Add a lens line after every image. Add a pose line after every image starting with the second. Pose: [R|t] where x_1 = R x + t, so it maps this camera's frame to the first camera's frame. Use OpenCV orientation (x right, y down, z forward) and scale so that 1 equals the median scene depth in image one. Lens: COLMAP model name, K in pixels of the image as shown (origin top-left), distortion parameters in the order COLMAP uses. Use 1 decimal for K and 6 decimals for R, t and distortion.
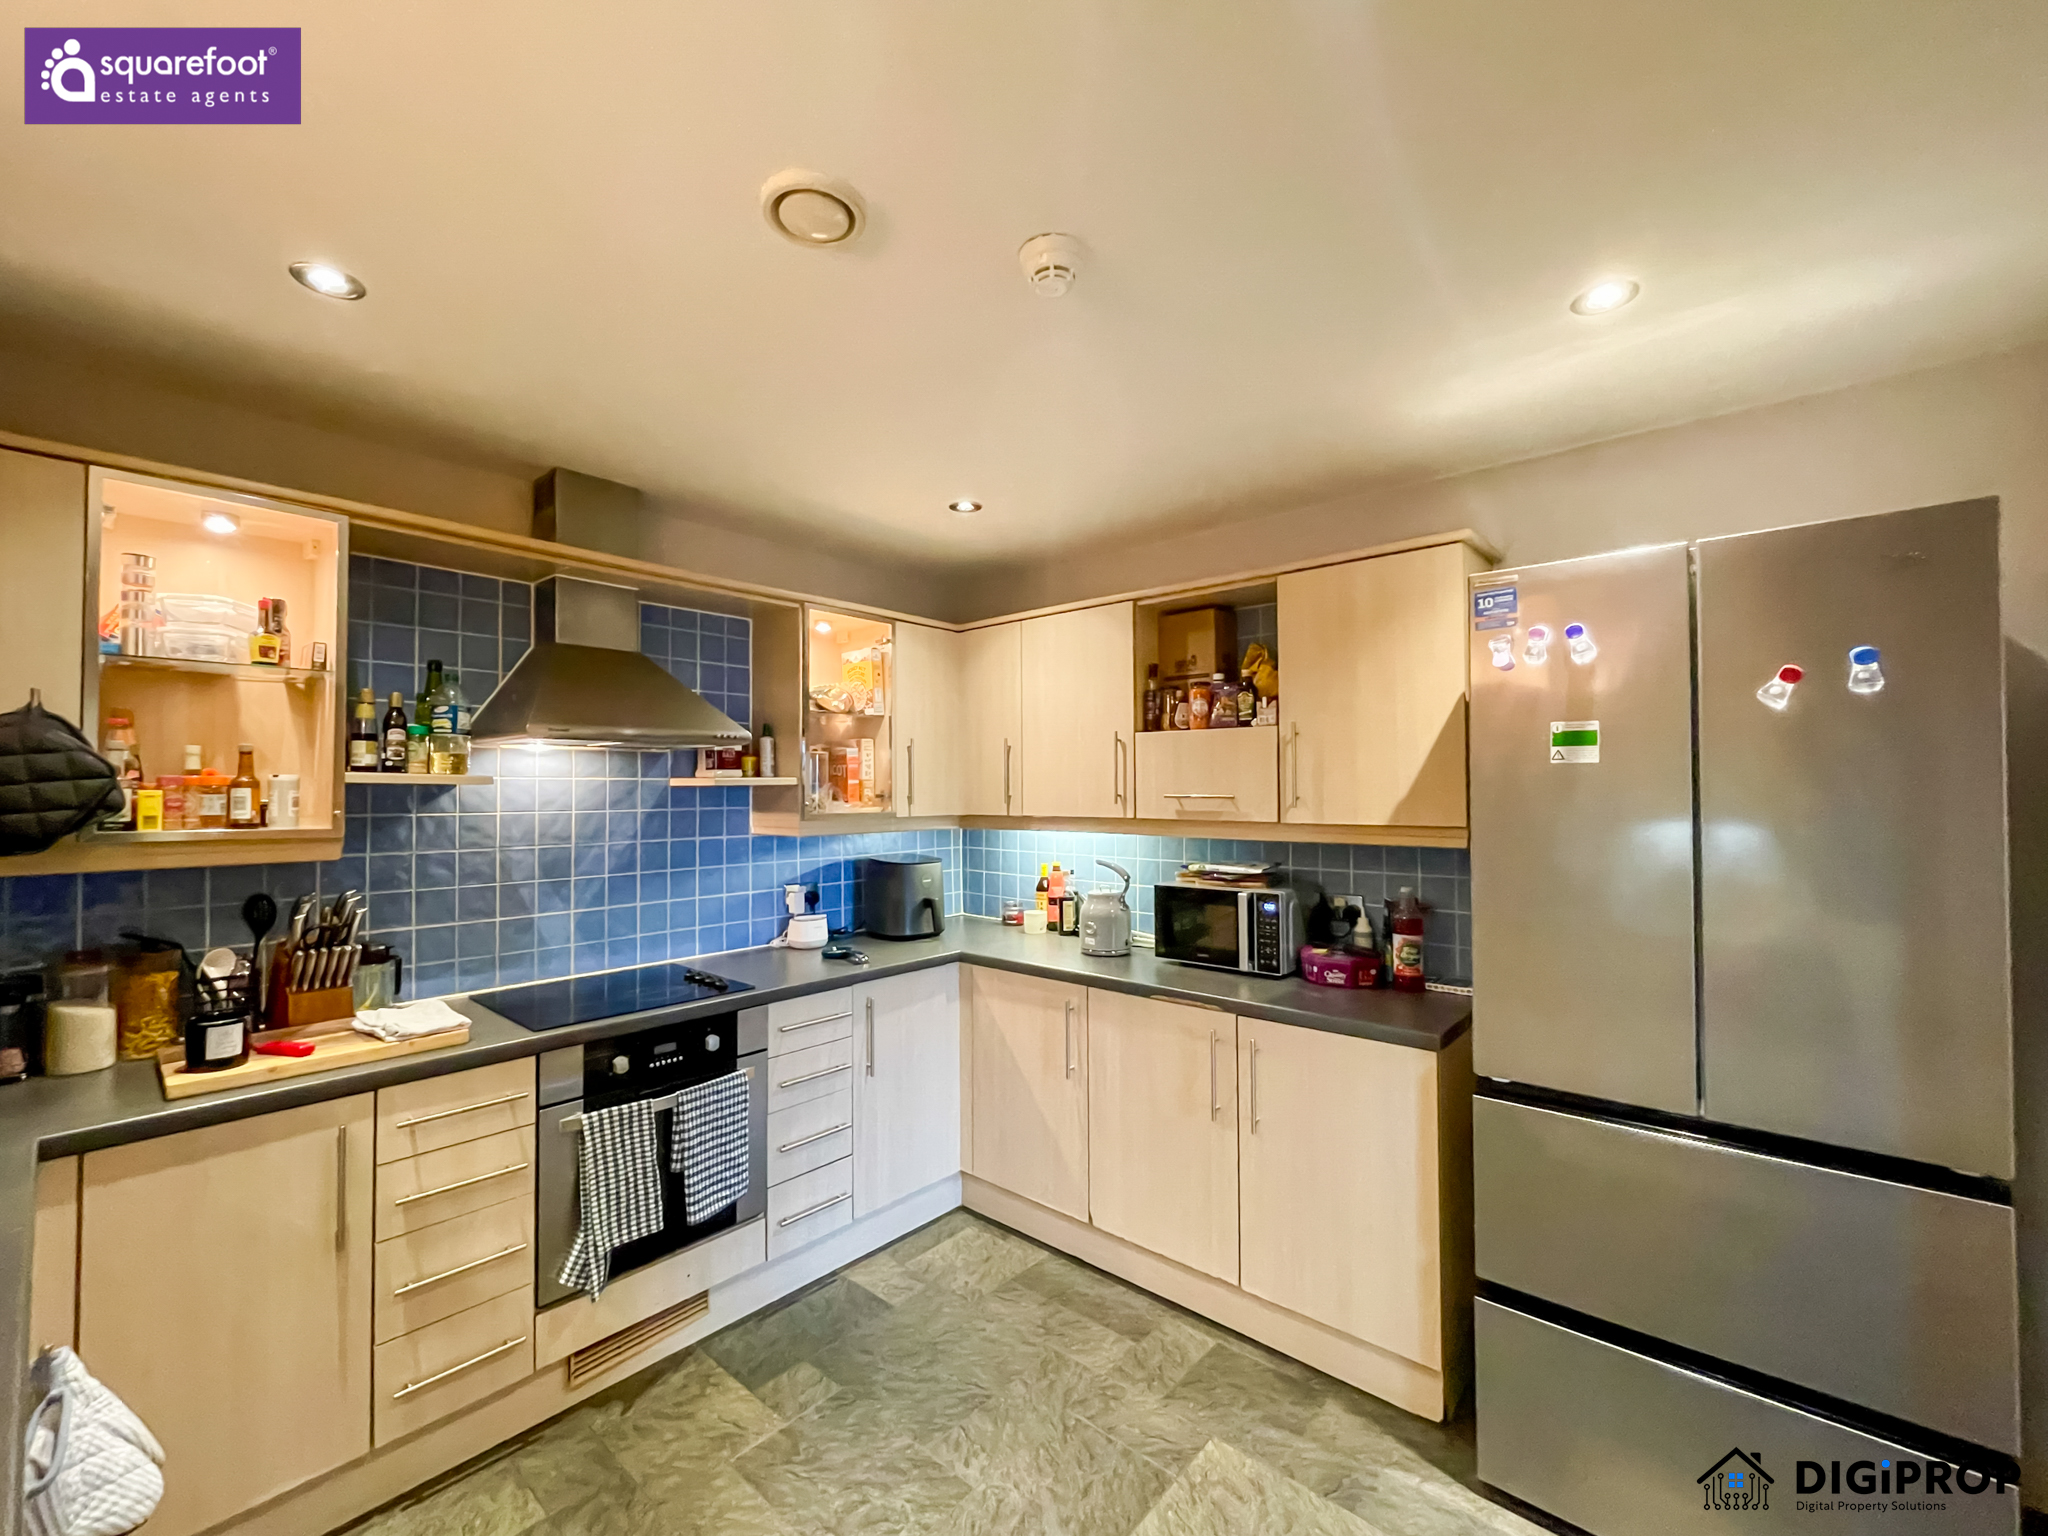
lens RADIAL K [[840.7, 0, 1024.0], [0, 840.7, 768.0], [0, 0, 1]] dist [0.000029, 0.000157]
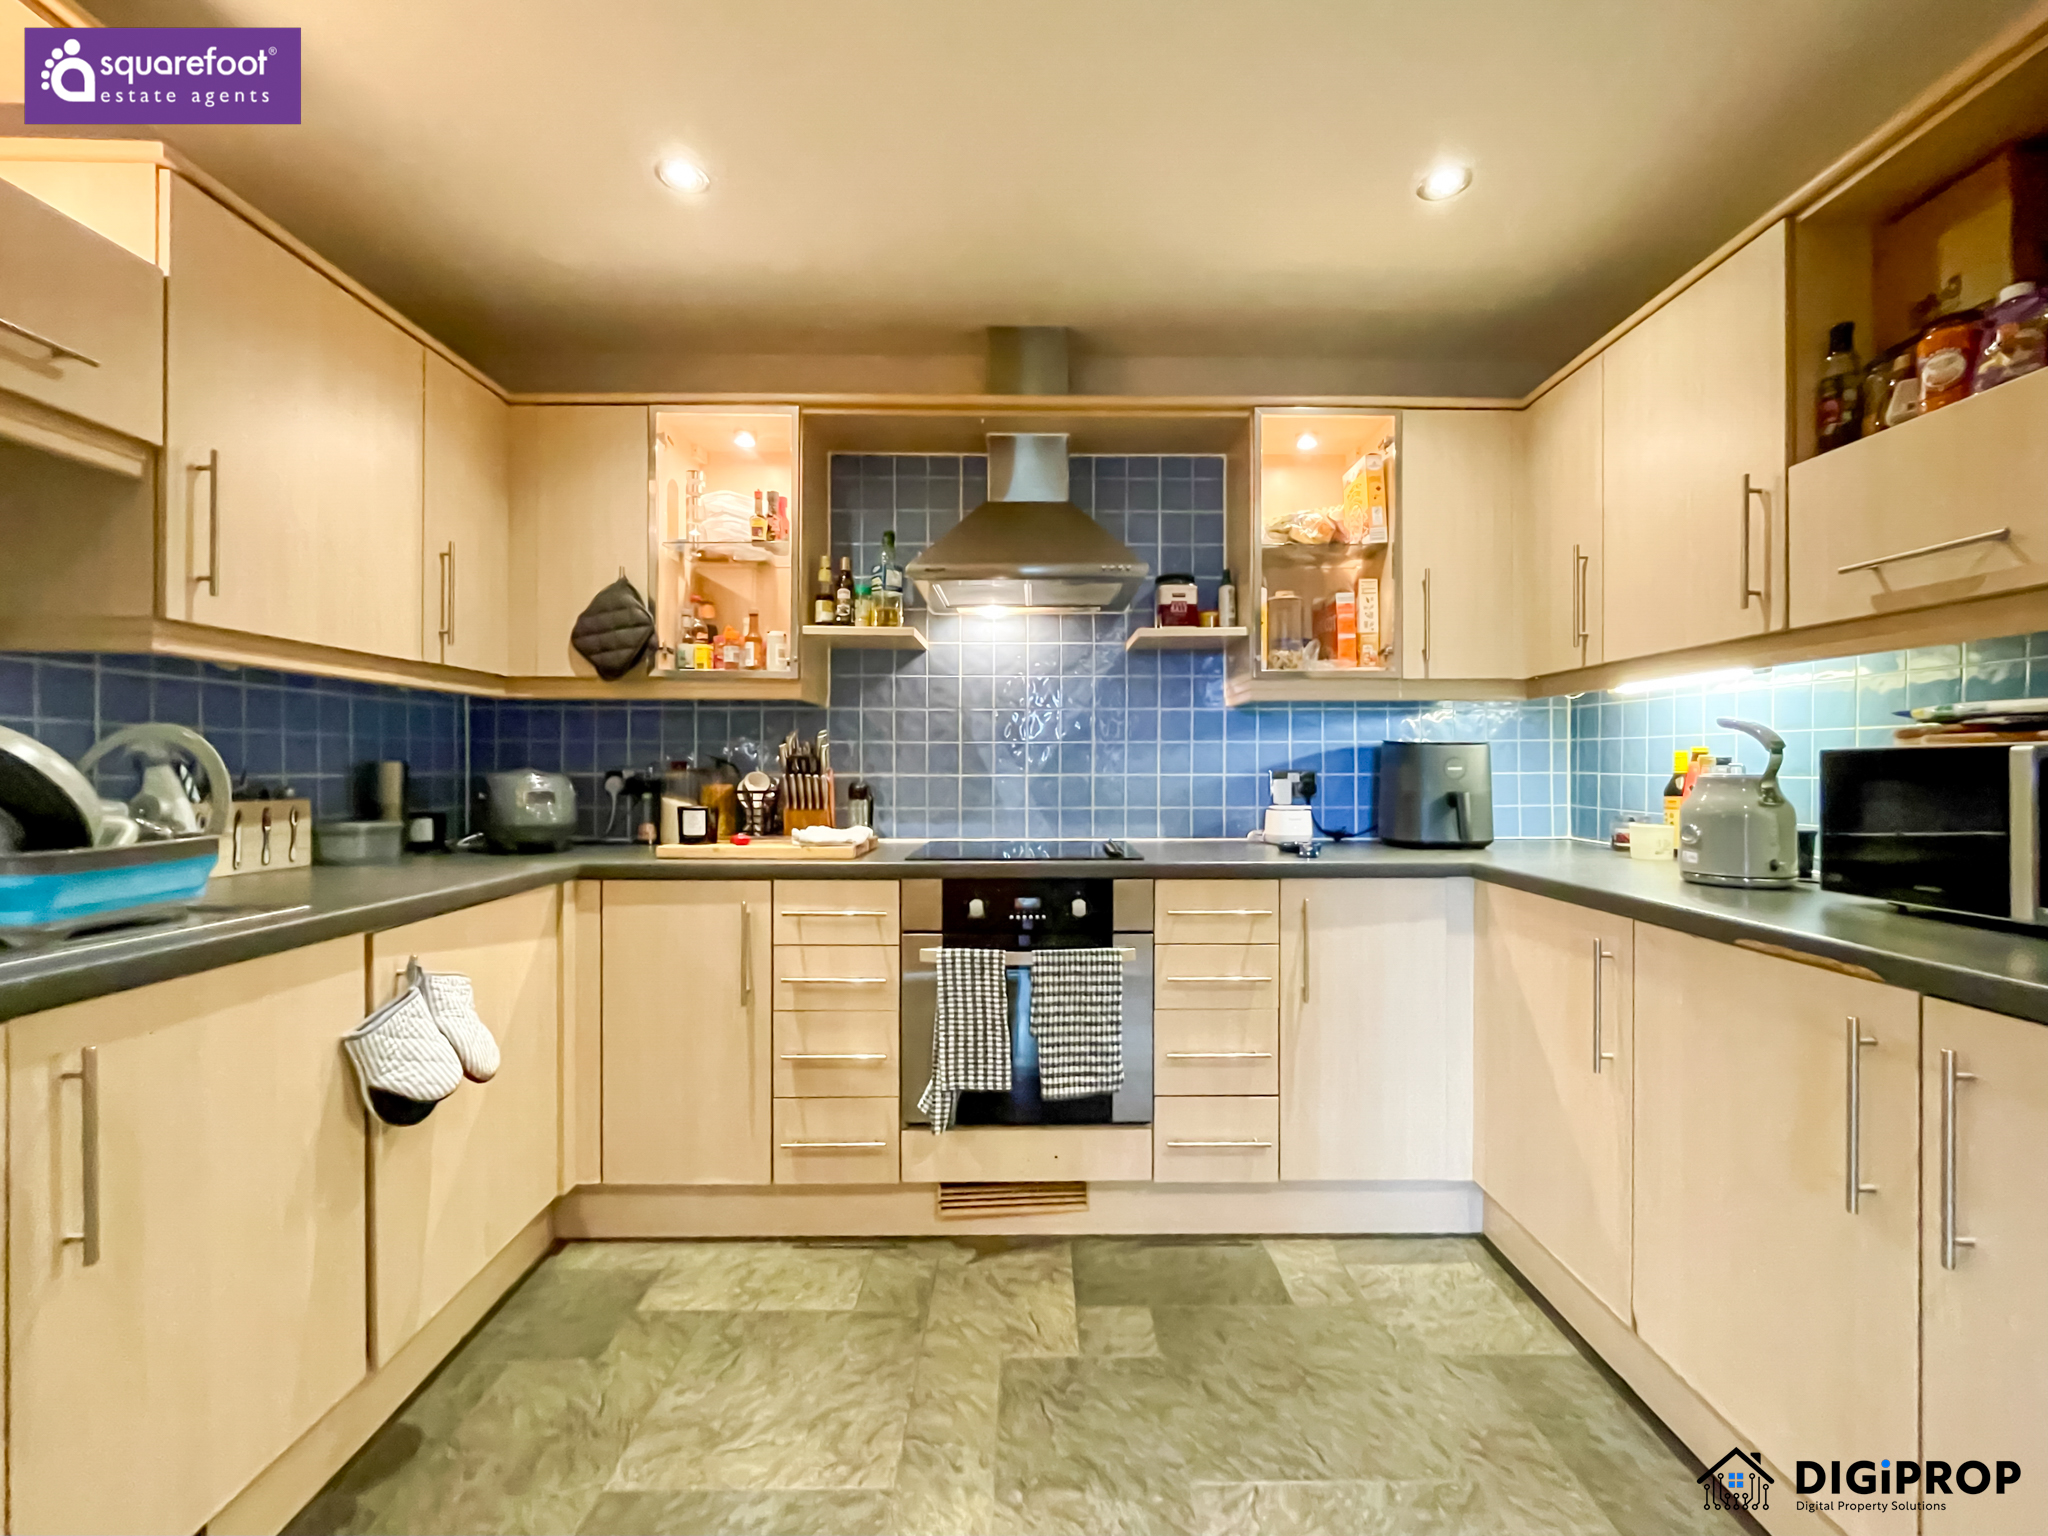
lens RADIAL K [[877.4, 0, 1035.4], [0, 877.4, 763.9], [0, 0, 1]] dist [-0.002432, -0.000260]
pose [[0.669317, 0.002485, -0.742973, 0.254873], [0.019453, 0.999593, 0.020867, 0.139798], [0.742723, -0.028420, 0.668996, 0.317730]]
